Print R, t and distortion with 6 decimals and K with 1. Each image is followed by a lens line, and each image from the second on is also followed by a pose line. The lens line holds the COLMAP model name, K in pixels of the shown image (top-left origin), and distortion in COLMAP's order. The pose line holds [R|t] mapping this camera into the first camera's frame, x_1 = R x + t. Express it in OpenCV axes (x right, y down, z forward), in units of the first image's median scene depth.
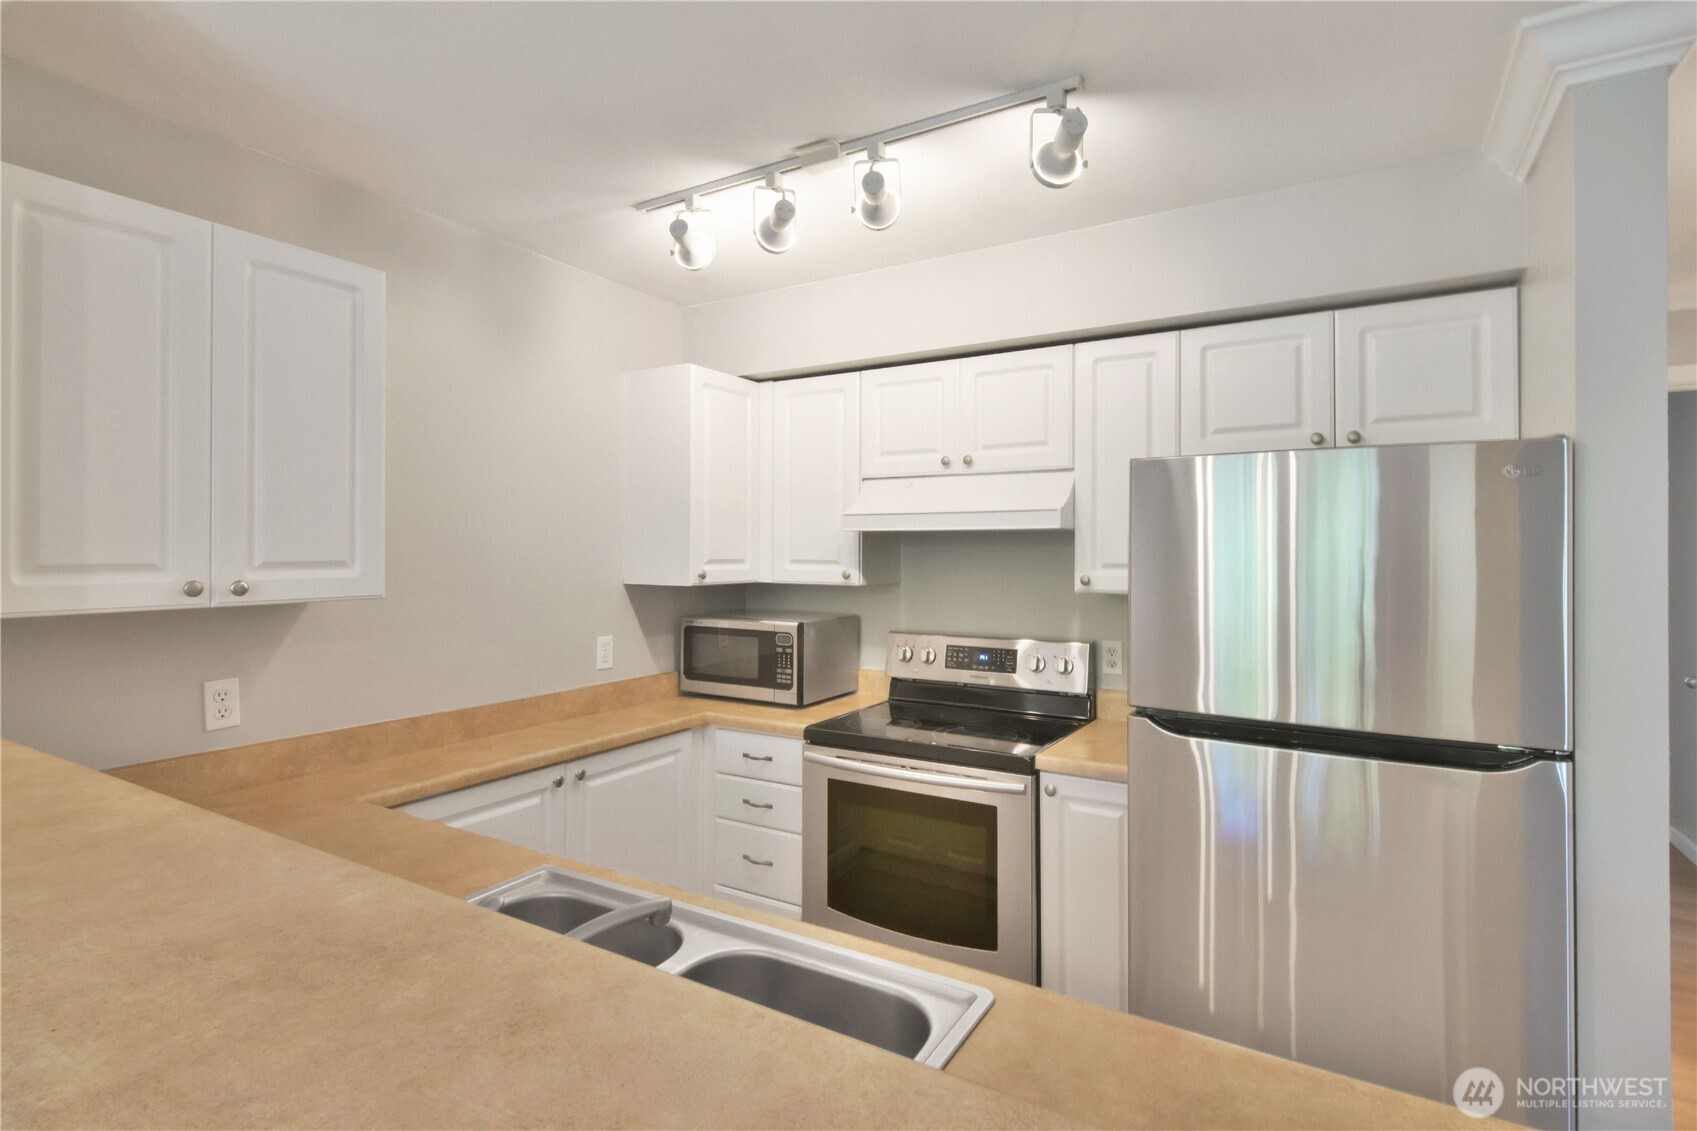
lens RADIAL K [[826.1, 0, 854.0], [0, 826.1, 550.2], [0, 0, 1]] dist [0.002211, -0.000669]
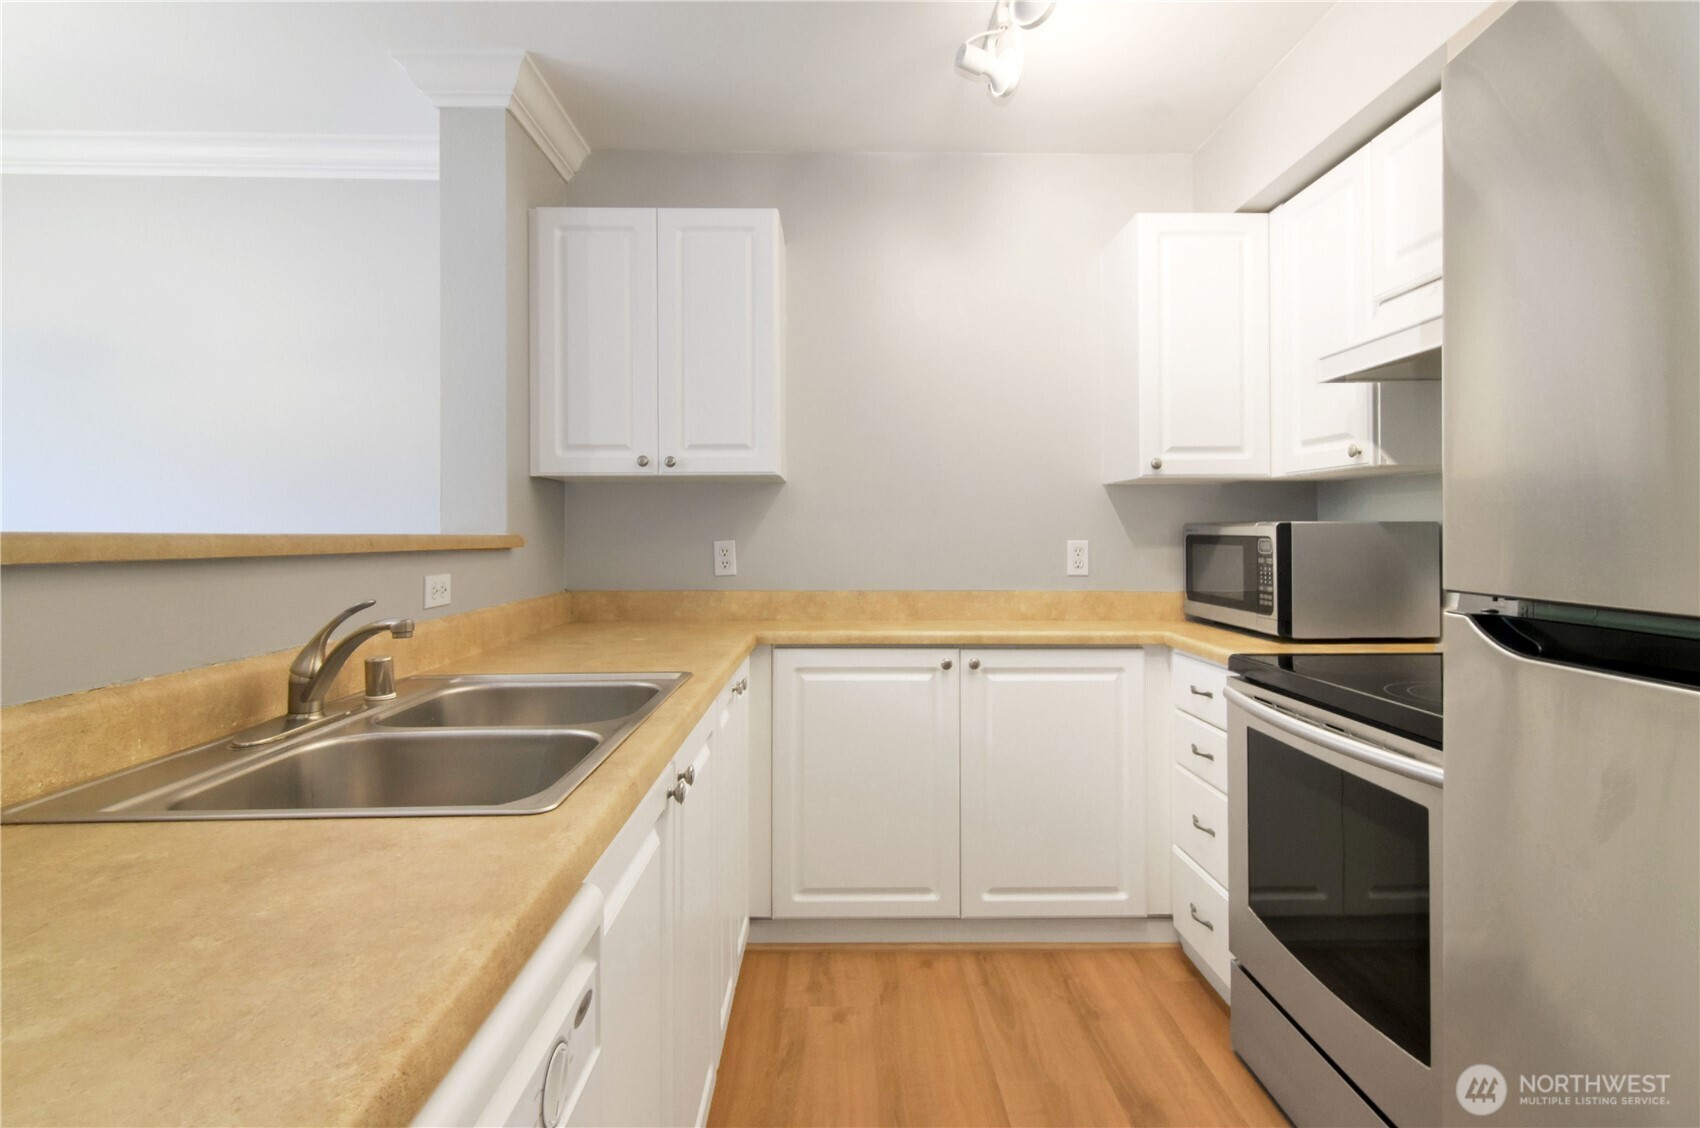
lens RADIAL K [[827.6, 0, 841.8], [0, 827.6, 535.6], [0, 0, 1]] dist [0.002211, -0.000669]
pose [[0.518832, -0.000977, -0.854876, 0.369840], [0.001243, 0.999999, -0.000388, 0.103639], [0.854875, -0.000861, 0.518833, 0.308668]]
